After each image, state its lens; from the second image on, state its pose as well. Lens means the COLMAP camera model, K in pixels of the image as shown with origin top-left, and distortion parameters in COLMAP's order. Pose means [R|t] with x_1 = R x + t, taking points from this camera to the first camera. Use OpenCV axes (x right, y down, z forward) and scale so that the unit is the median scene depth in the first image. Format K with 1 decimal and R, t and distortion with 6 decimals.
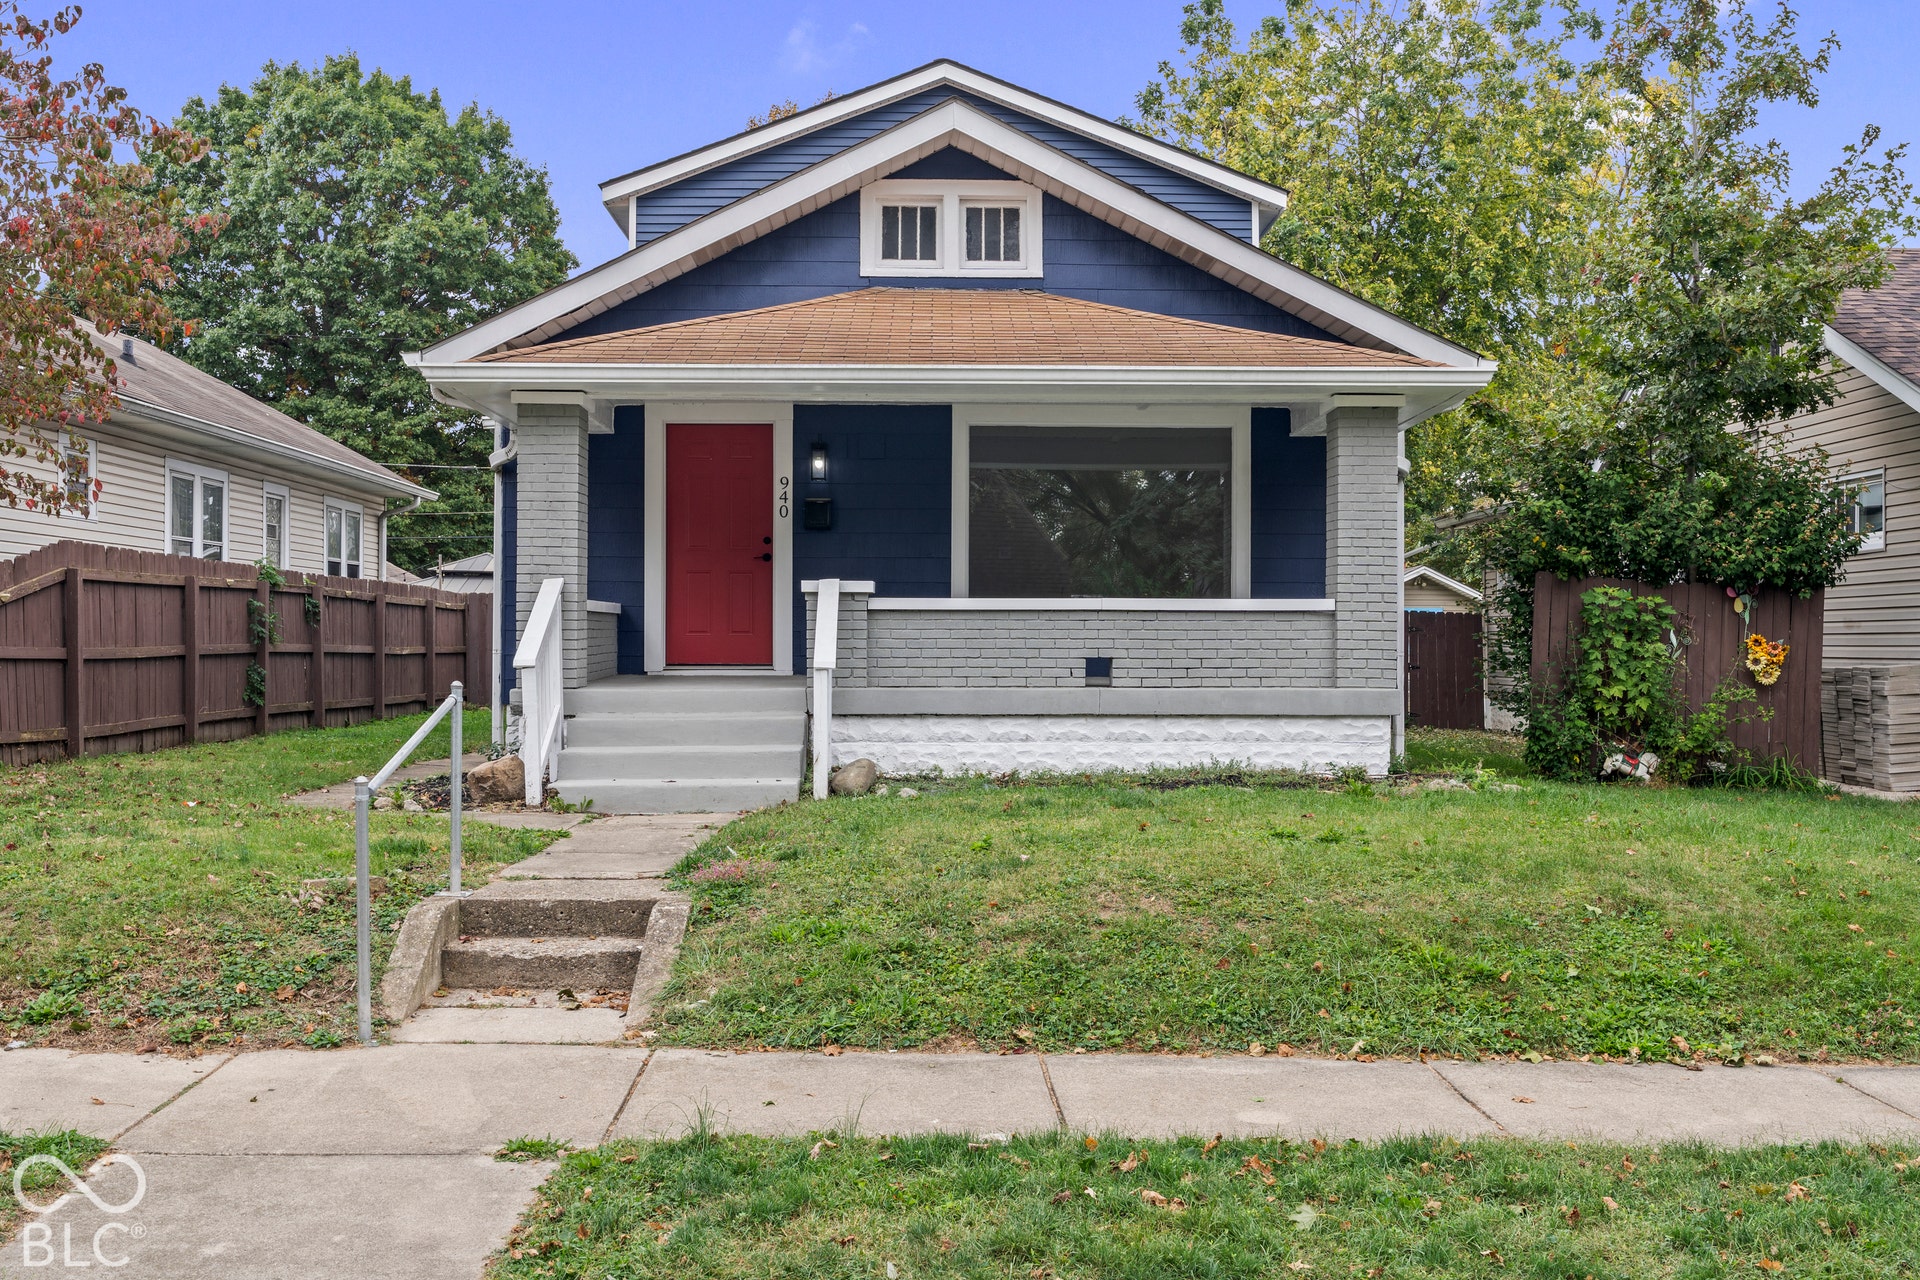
lens RADIAL K [[1921.1, 0, 960.0], [0, 1921.1, 640.0], [0, 0, 1]] dist [0.005062, 0.006726]
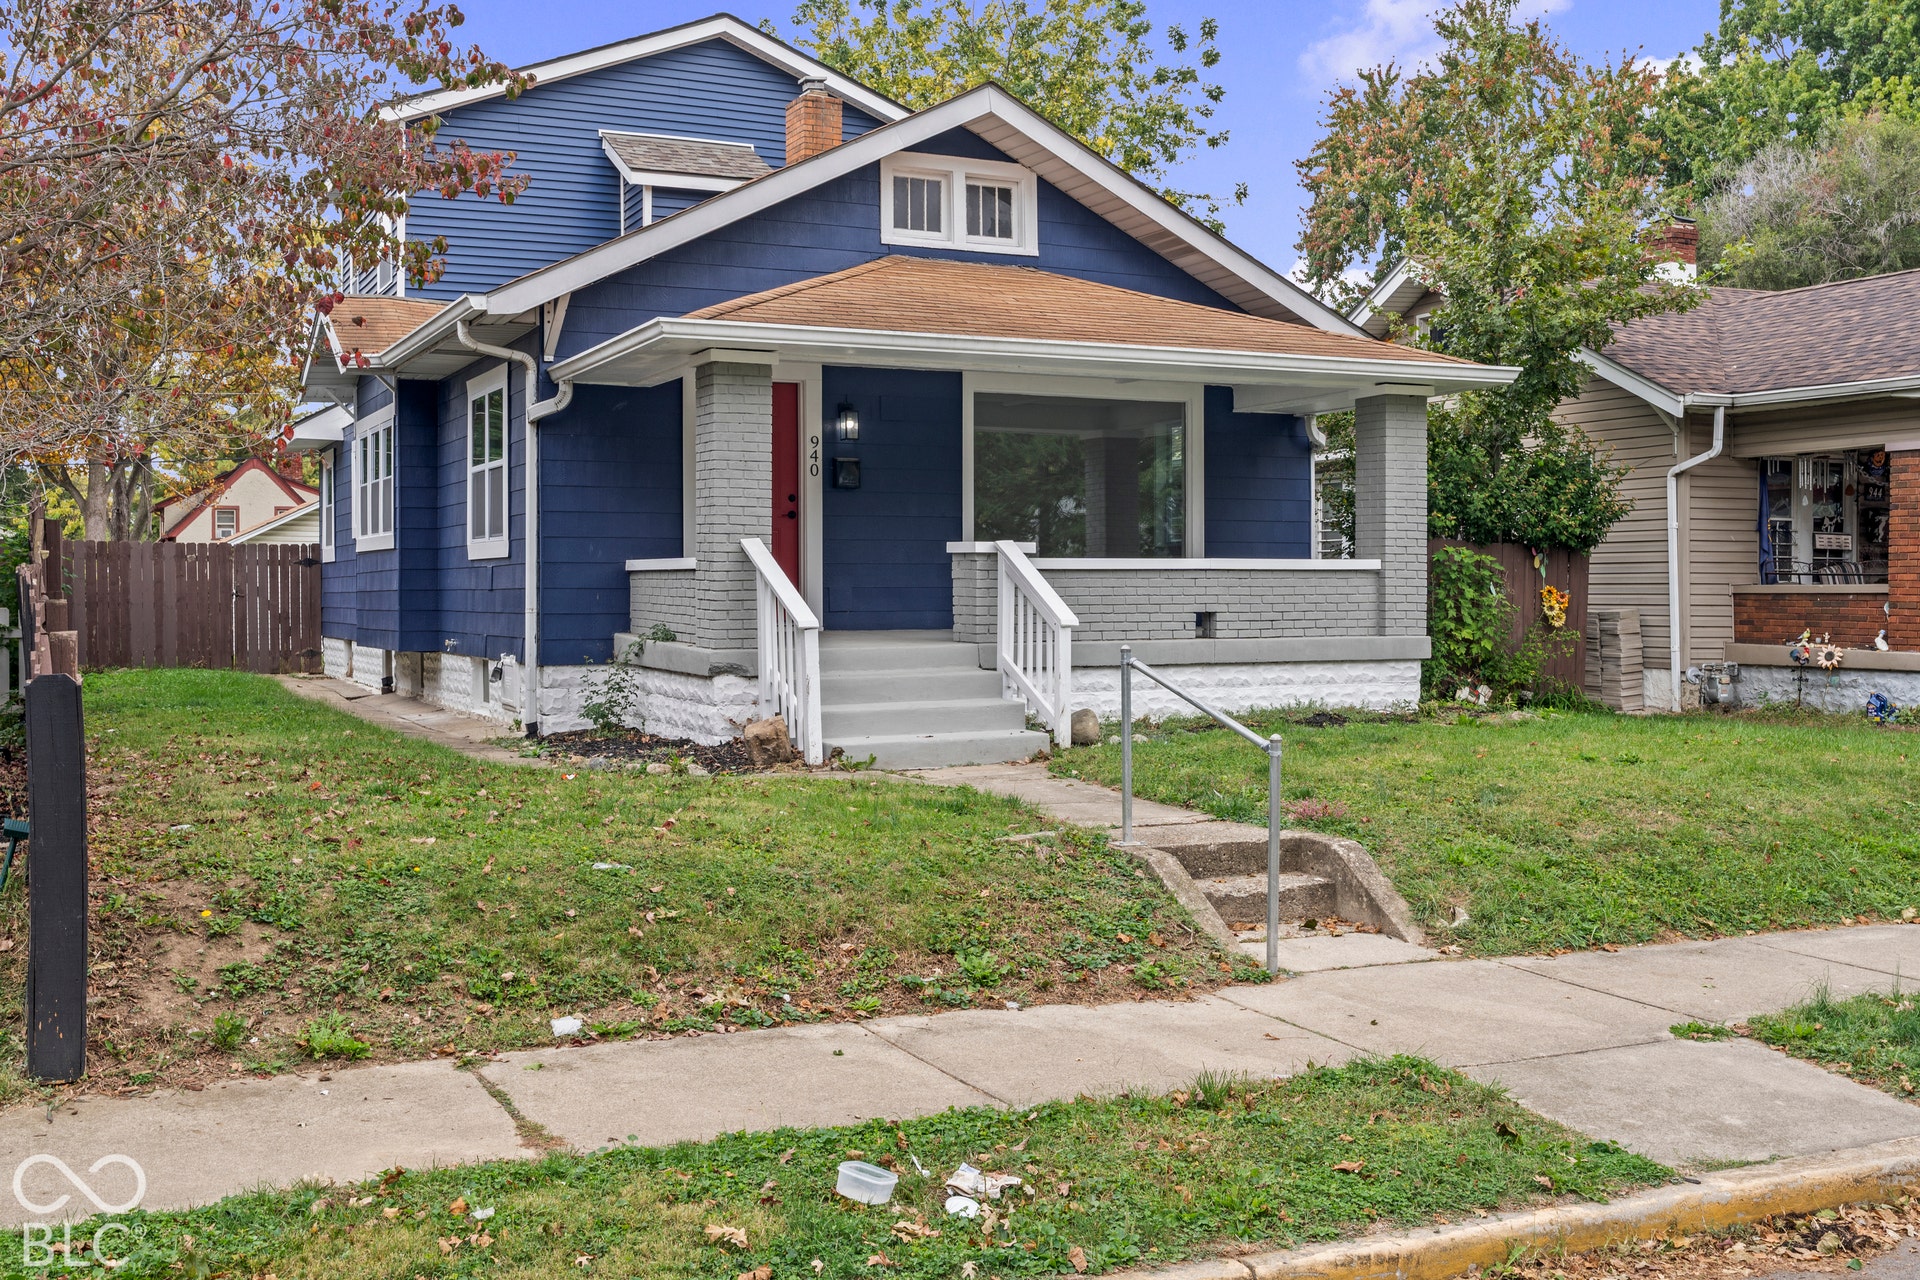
lens RADIAL K [[1951.8, 0, 962.6], [0, 1951.8, 595.4], [0, 0, 1]] dist [-0.001544, -0.000513]
pose [[0.910171, -0.006810, 0.414177, -0.449453], [0.003465, 0.999955, 0.008826, -0.009345], [-0.414219, -0.006598, 0.910153, 0.026244]]
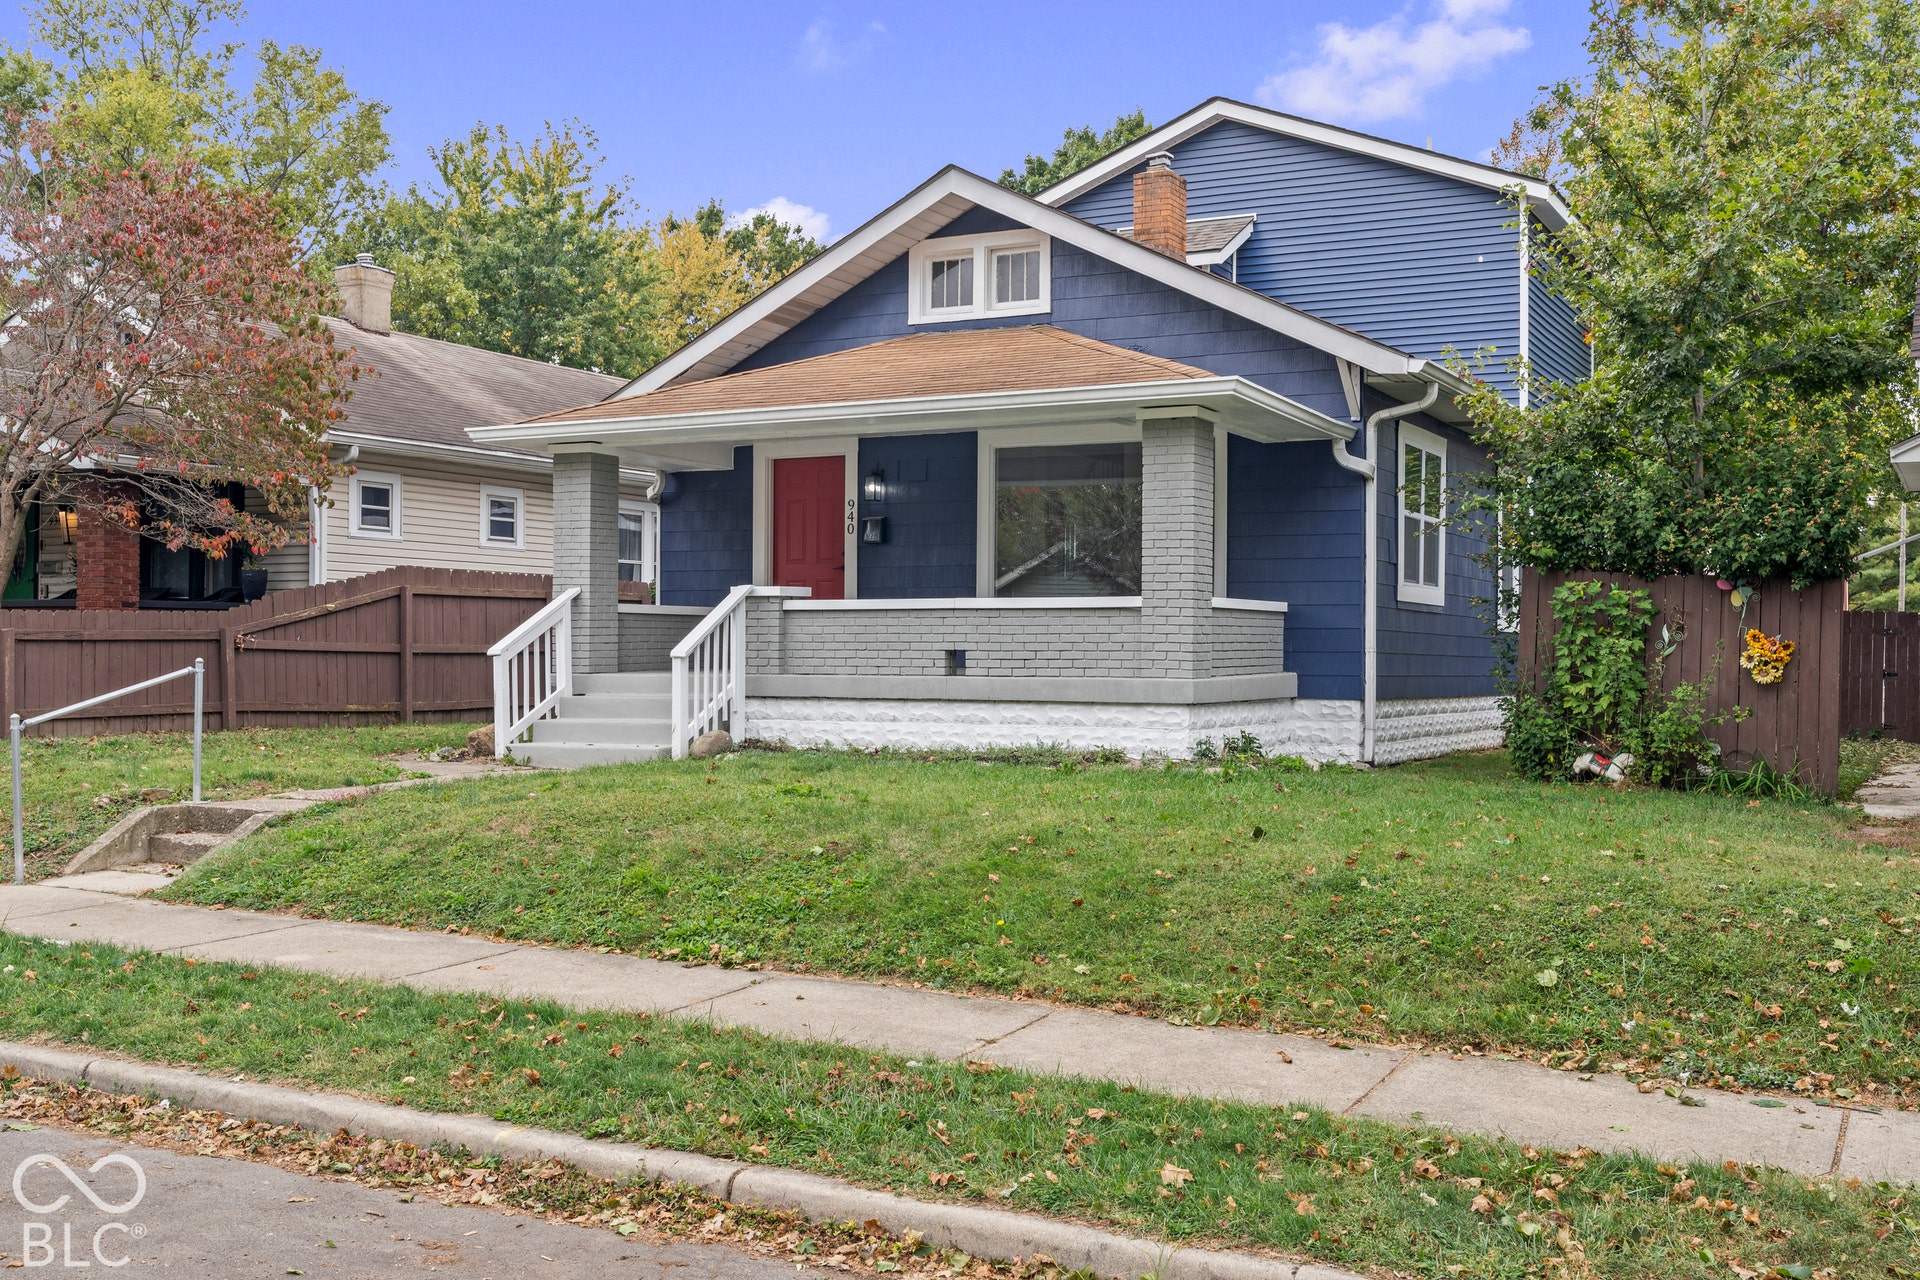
lens RADIAL K [[1921.1, 0, 960.0], [0, 1921.1, 640.0], [0, 0, 1]] dist [0.005062, 0.006726]
pose [[0.873937, -0.001473, -0.486036, 0.543230], [-0.001764, 0.999979, -0.006202, 0.008843], [0.486035, 0.006278, 0.873917, -0.001219]]
